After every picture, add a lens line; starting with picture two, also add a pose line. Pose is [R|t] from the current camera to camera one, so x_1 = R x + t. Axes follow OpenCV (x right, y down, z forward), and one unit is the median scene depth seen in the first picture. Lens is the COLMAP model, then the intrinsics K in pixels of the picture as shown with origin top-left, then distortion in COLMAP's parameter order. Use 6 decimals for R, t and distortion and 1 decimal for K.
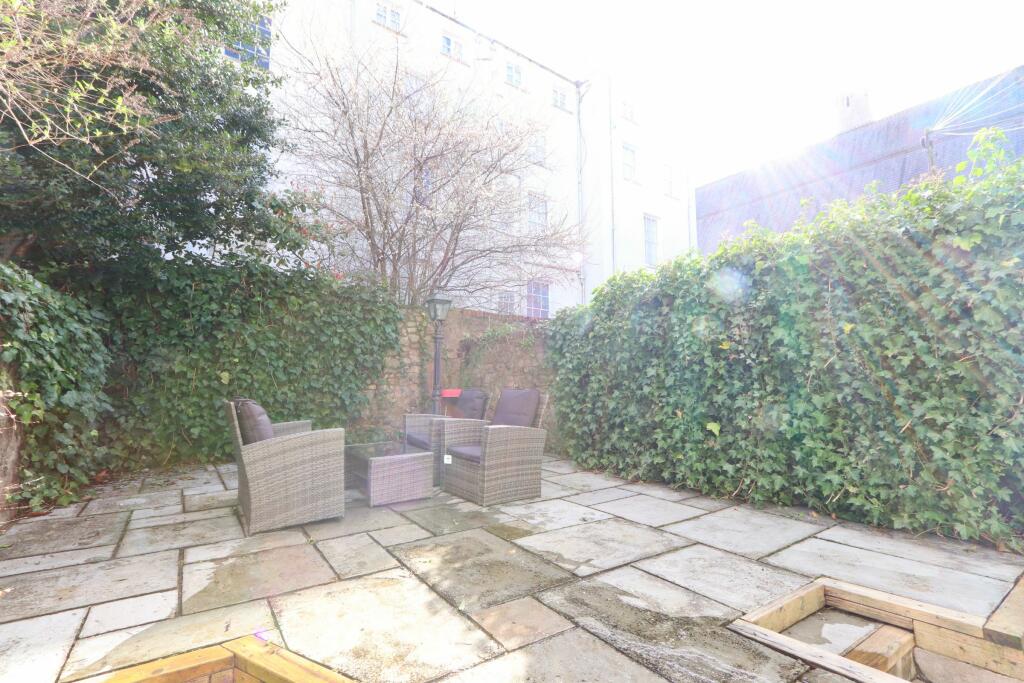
lens RADIAL K [[470.0, 0, 512.7], [0, 470.0, 349.3], [0, 0, 1]] dist [-0.008155, 0.000678]
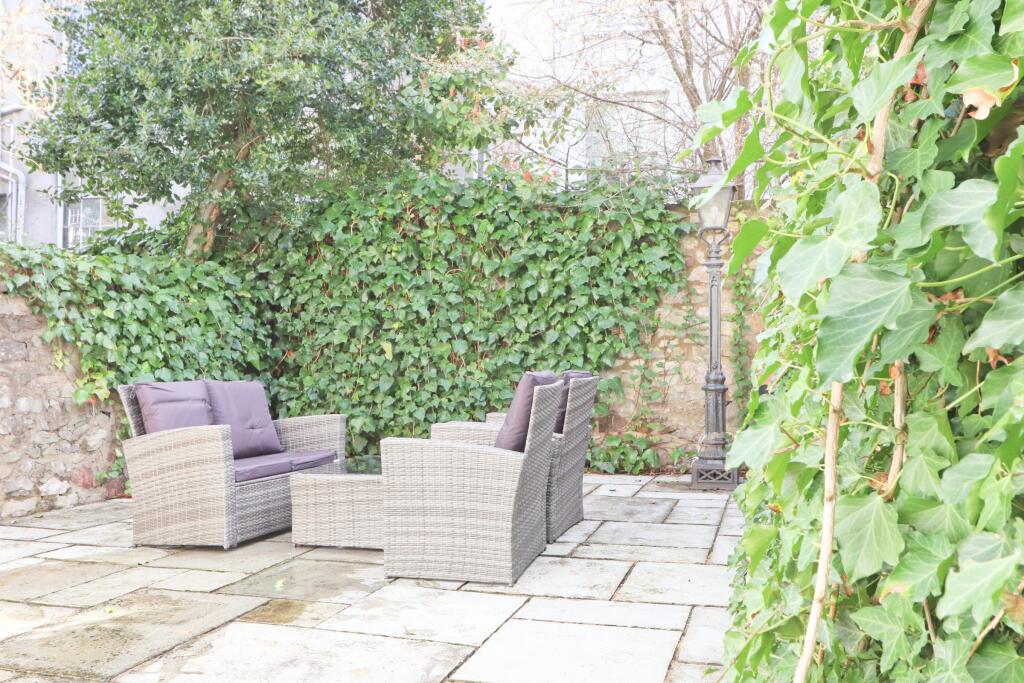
lens RADIAL K [[914.2, 0, 512.9], [0, 914.2, 346.8], [0, 0, 1]] dist [-0.003981, -0.001037]
pose [[0.612061, -0.011201, -0.790731, 1.029344], [0.065500, 0.997182, 0.036574, 0.027248], [0.788094, -0.074178, 0.611070, 0.517430]]
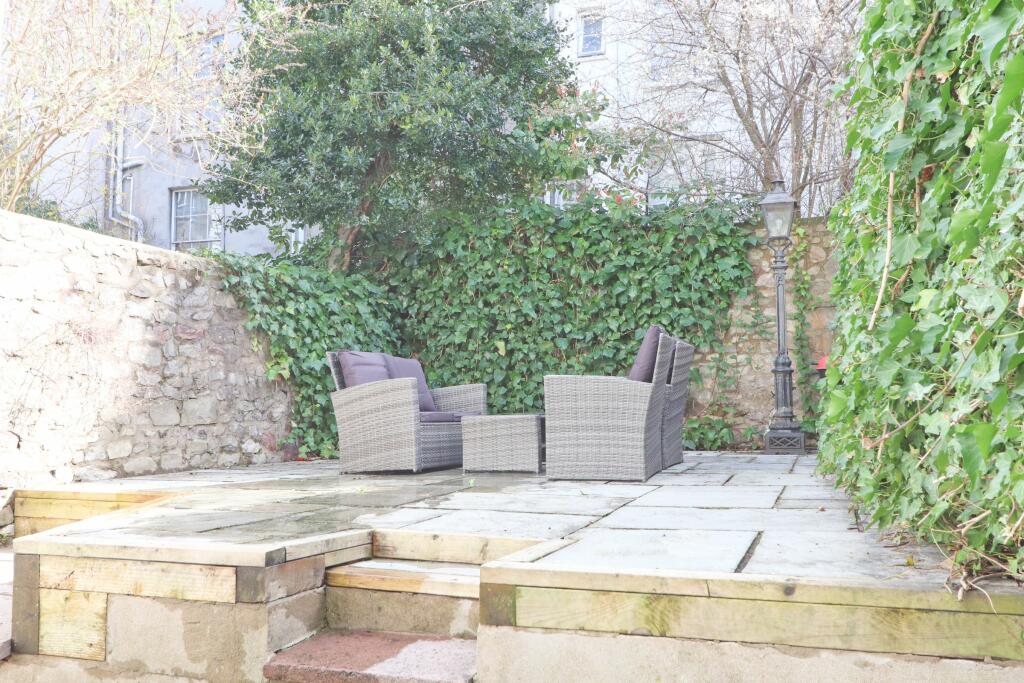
lens RADIAL K [[904.4, 0, 506.7], [0, 904.4, 346.5], [0, 0, 1]] dist [-0.001689, -0.009471]
pose [[0.568132, -0.061222, -0.820657, 1.259945], [0.073176, 0.997037, -0.023722, 0.166893], [0.819678, -0.046576, 0.570928, 0.127082]]
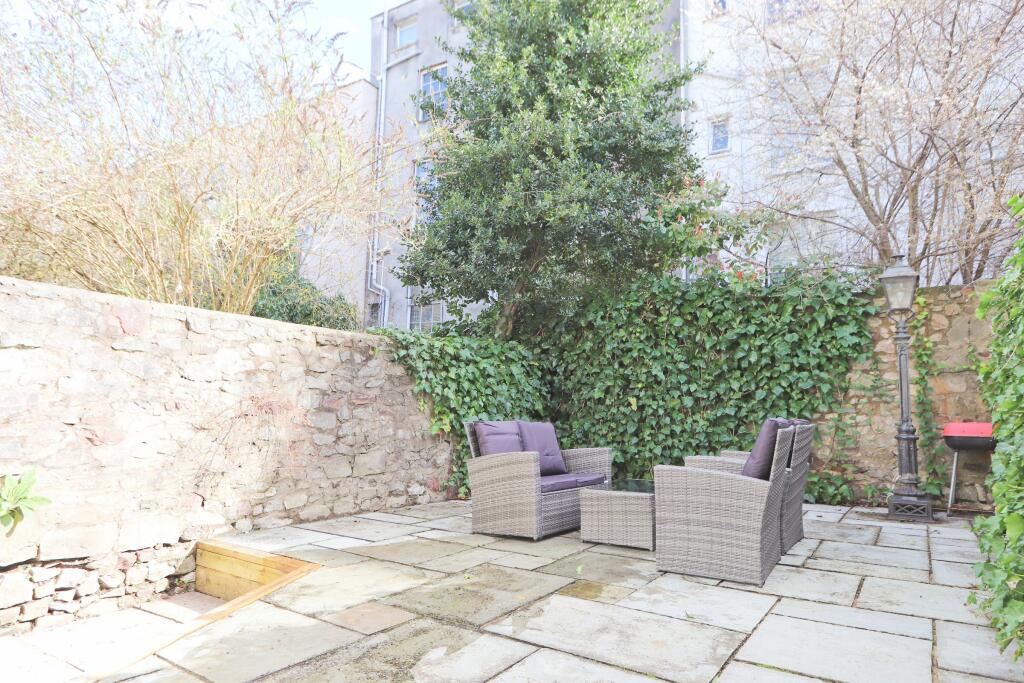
lens RADIAL K [[638.2, 0, 502.6], [0, 638.2, 345.3], [0, 0, 1]] dist [-0.019223, 0.009067]
pose [[0.352746, -0.089483, -0.931430, 0.945524], [0.056848, 0.995628, -0.074121, 0.037284], [0.933990, -0.026804, 0.356291, 0.456850]]
